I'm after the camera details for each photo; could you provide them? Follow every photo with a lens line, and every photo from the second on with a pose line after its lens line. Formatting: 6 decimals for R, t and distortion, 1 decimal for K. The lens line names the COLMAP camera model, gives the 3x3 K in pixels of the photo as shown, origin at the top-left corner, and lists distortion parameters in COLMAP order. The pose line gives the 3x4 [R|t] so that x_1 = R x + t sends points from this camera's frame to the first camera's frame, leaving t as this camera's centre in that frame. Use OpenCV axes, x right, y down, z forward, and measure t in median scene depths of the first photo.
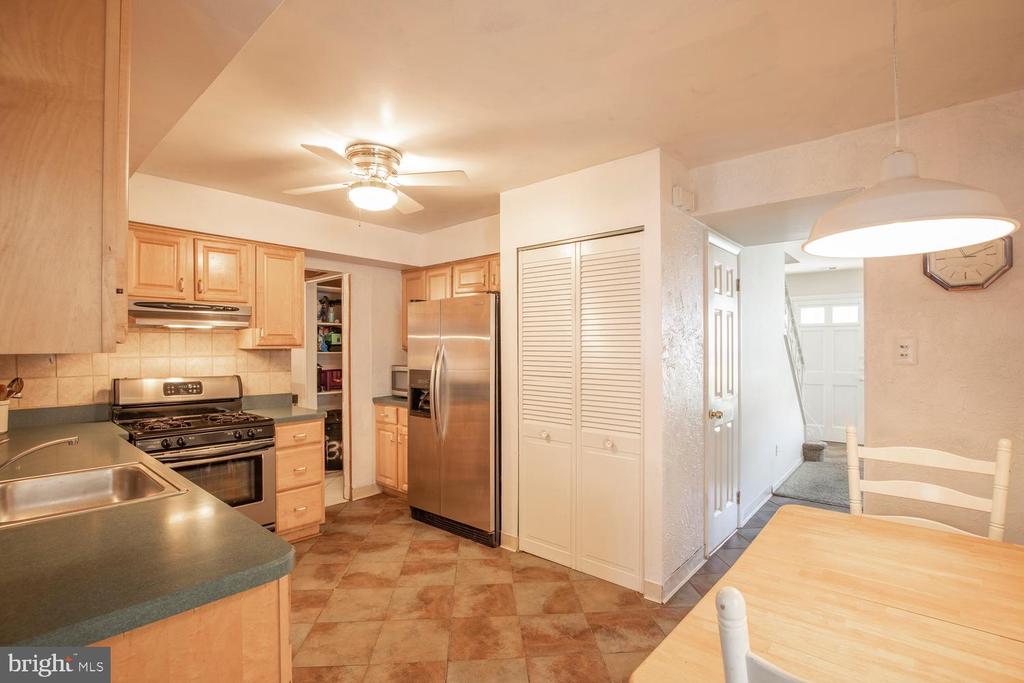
lens RADIAL K [[494.0, 0, 534.9], [0, 494.0, 345.2], [0, 0, 1]] dist [-0.032398, 0.006057]
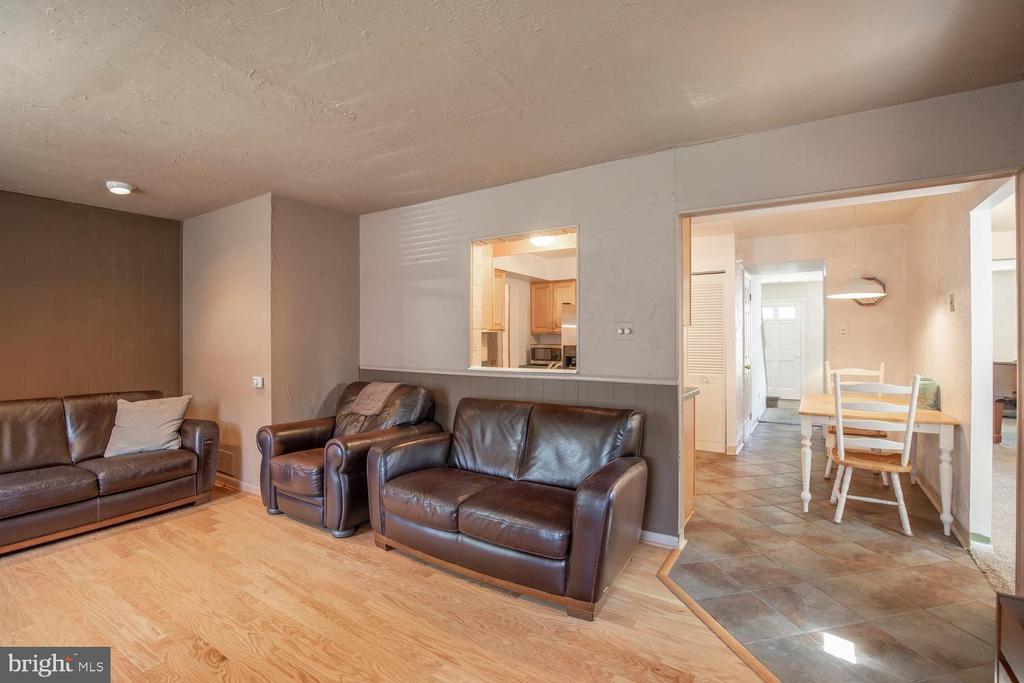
lens RADIAL K [[494.0, 0, 532.9], [0, 494.0, 343.9], [0, 0, 1]] dist [-0.032398, 0.006057]
pose [[0.989020, -0.000923, 0.147779, -0.813109], [-0.000809, 0.999932, 0.011660, 0.035189], [-0.147780, -0.011652, 0.988952, -0.837147]]
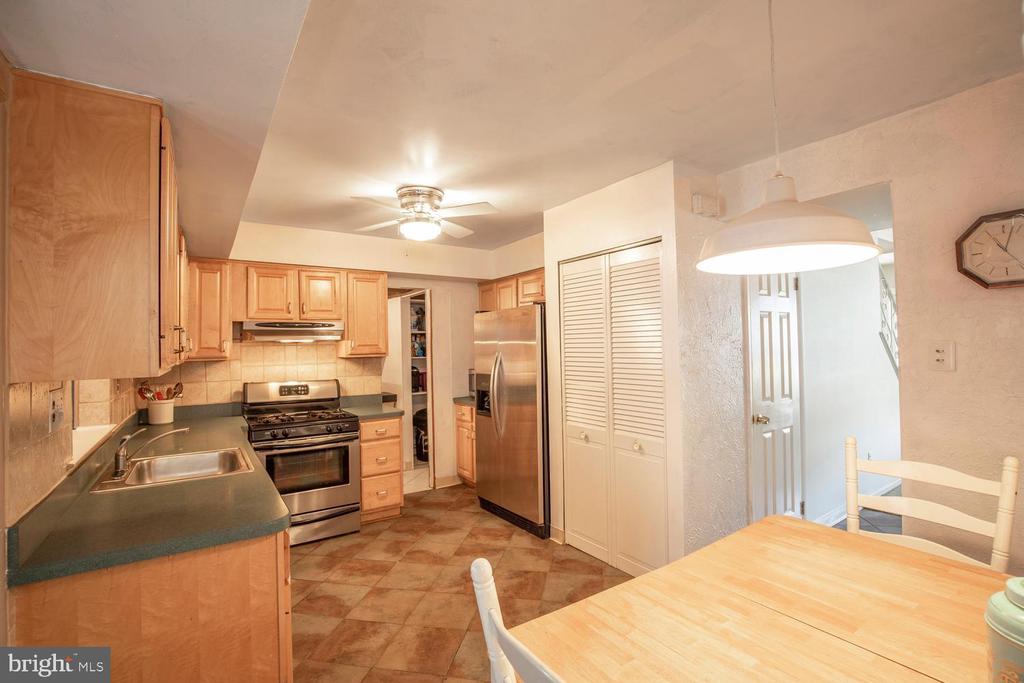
lens RADIAL K [[494.0, 0, 534.6], [0, 494.0, 334.3], [0, 0, 1]] dist [-0.032398, 0.006057]
pose [[0.965902, -0.022724, -0.257911, 0.211237], [0.018625, 0.999659, -0.018327, -0.020897], [0.258239, 0.012899, 0.965995, -0.061918]]
